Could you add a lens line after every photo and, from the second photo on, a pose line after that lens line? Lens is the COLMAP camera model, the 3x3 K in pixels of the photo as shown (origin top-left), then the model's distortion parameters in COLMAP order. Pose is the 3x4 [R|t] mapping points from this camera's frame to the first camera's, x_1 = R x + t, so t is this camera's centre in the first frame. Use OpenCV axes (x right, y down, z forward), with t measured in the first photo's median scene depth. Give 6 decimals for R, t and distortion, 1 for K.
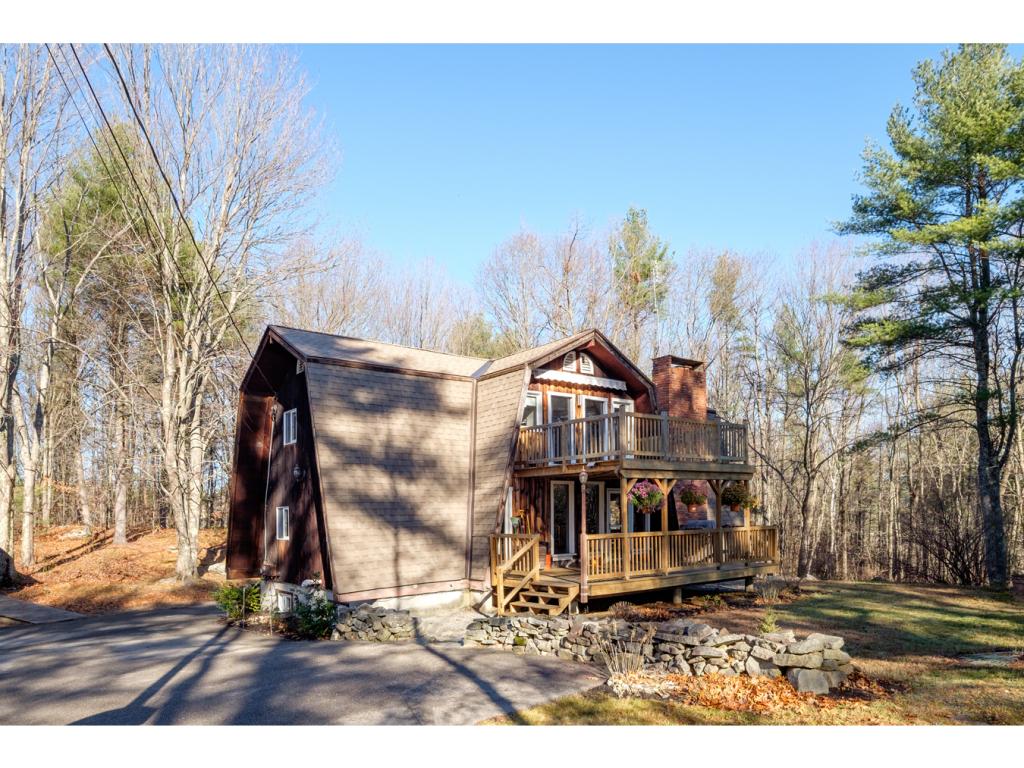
lens RADIAL K [[684.6, 0, 514.2], [0, 684.6, 494.5], [0, 0, 1]] dist [0.008874, 0.007828]
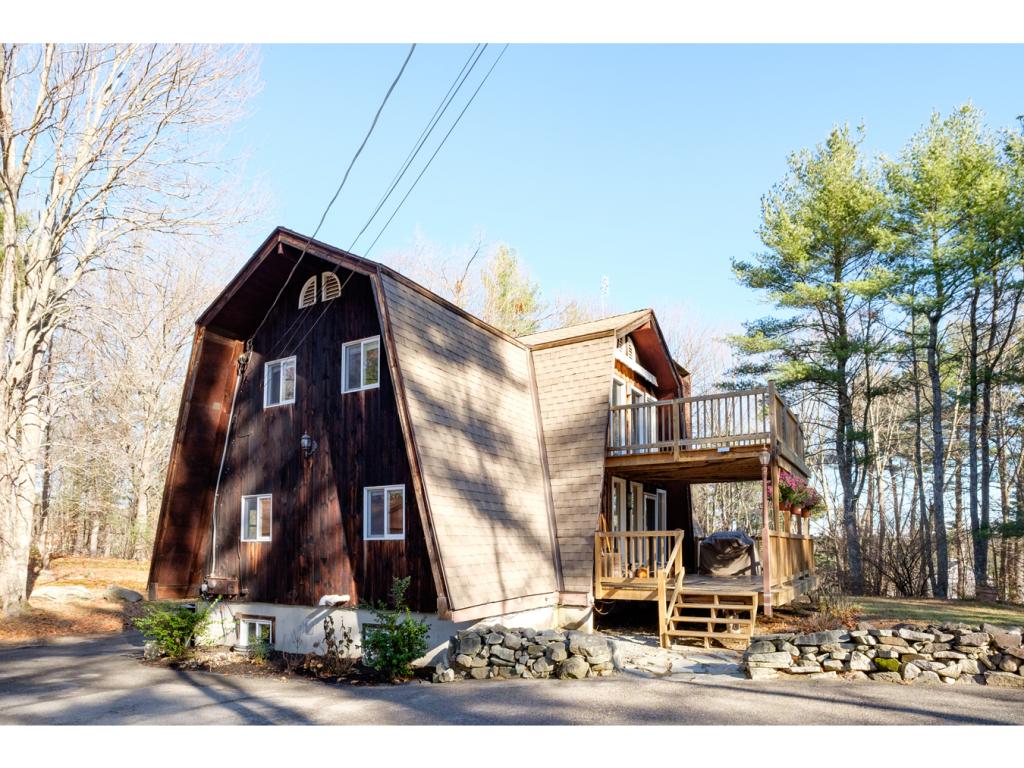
lens RADIAL K [[626.7, 0, 512.1], [0, 626.7, 504.7], [0, 0, 1]] dist [0.001766, 0.002197]
pose [[0.939057, 0.039998, 0.341426, -0.349613], [-0.024218, 0.998438, -0.050358, 0.061189], [-0.342907, 0.039020, 0.938559, 0.343678]]
